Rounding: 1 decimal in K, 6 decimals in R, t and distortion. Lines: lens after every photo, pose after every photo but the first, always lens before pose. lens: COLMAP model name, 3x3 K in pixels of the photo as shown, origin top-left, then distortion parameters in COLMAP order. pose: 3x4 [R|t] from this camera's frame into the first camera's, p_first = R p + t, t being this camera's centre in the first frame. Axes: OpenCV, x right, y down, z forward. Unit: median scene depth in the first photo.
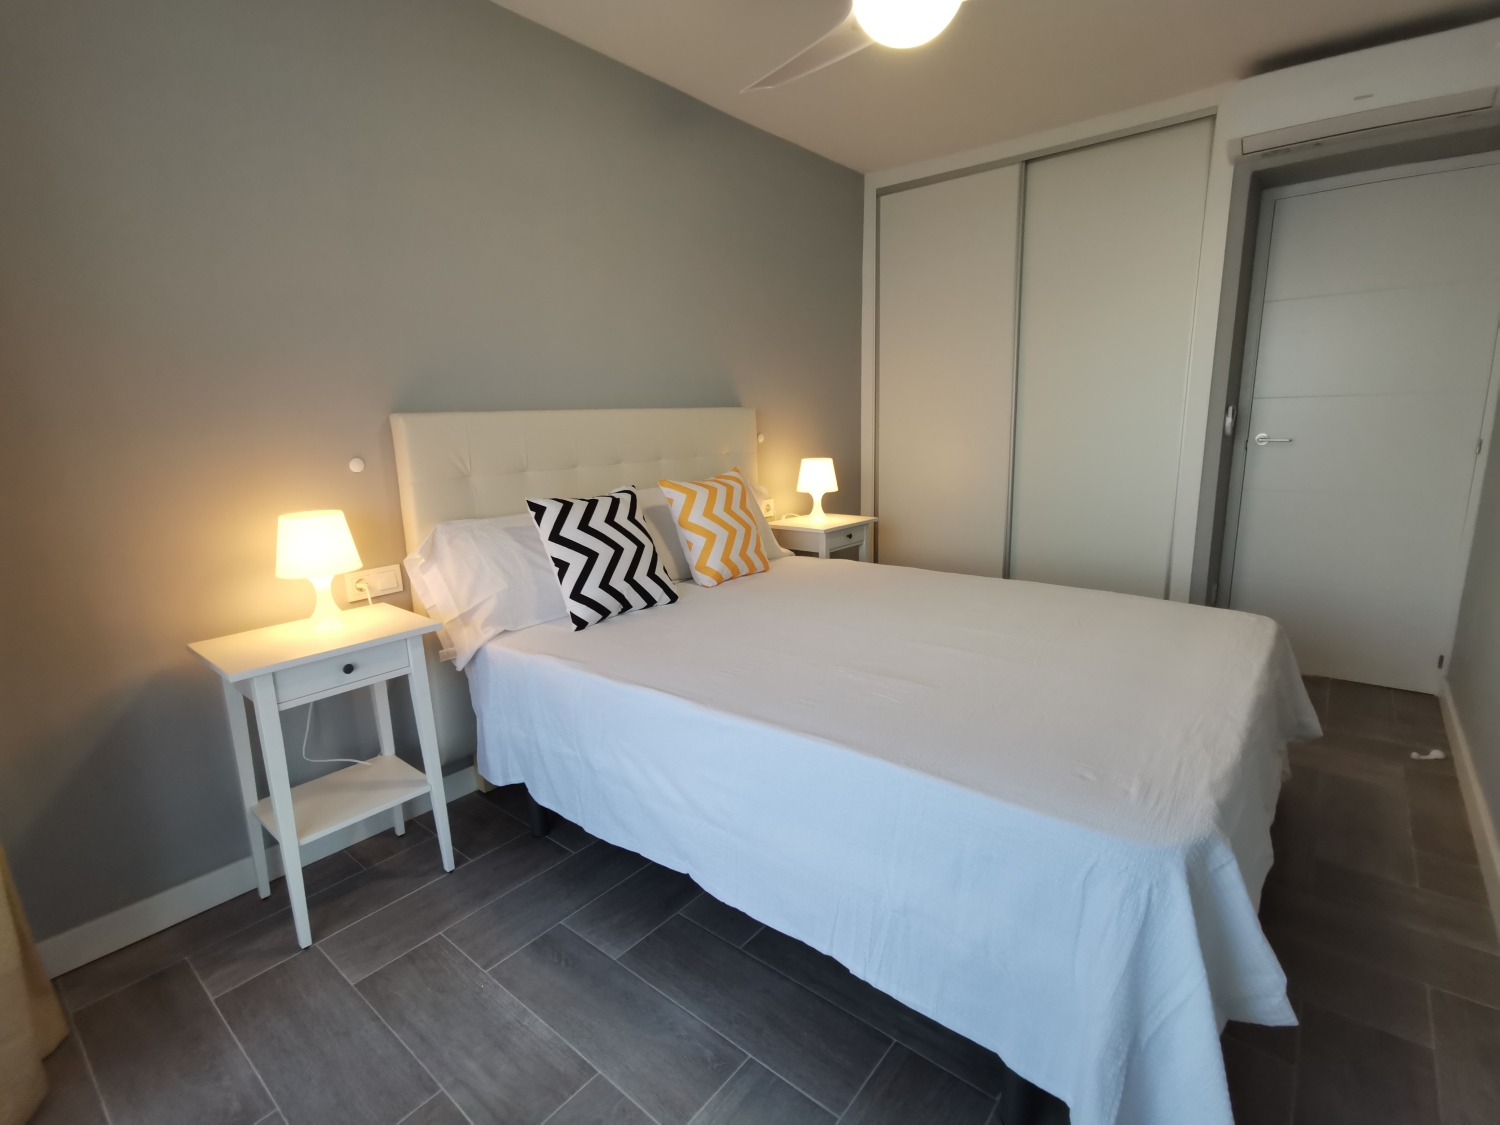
lens RADIAL K [[721.0, 0, 752.4], [0, 721.0, 559.9], [0, 0, 1]] dist [-0.036194, 0.024478]
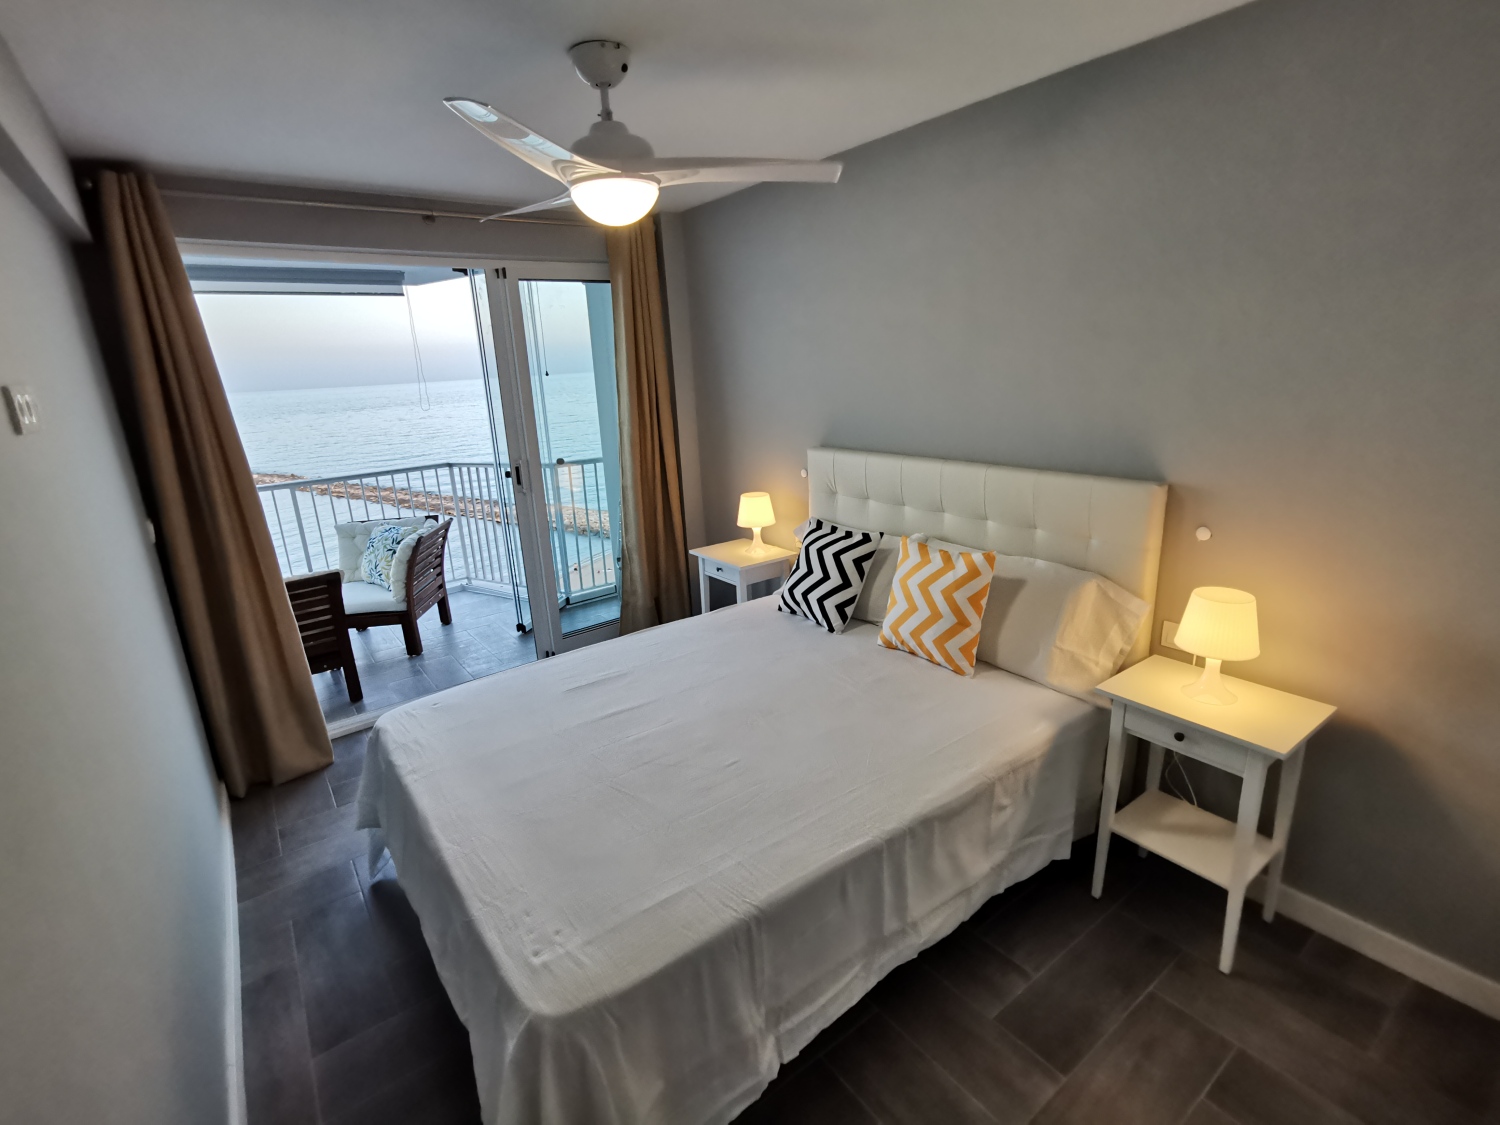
lens RADIAL K [[721.0, 0, 752.4], [0, 721.0, 559.9], [0, 0, 1]] dist [-0.036194, 0.024478]
pose [[-0.246228, 0.288305, -0.925339, 0.932839], [-0.146348, 0.932727, 0.329550, -0.402917], [0.958099, 0.216566, -0.187471, 1.020808]]
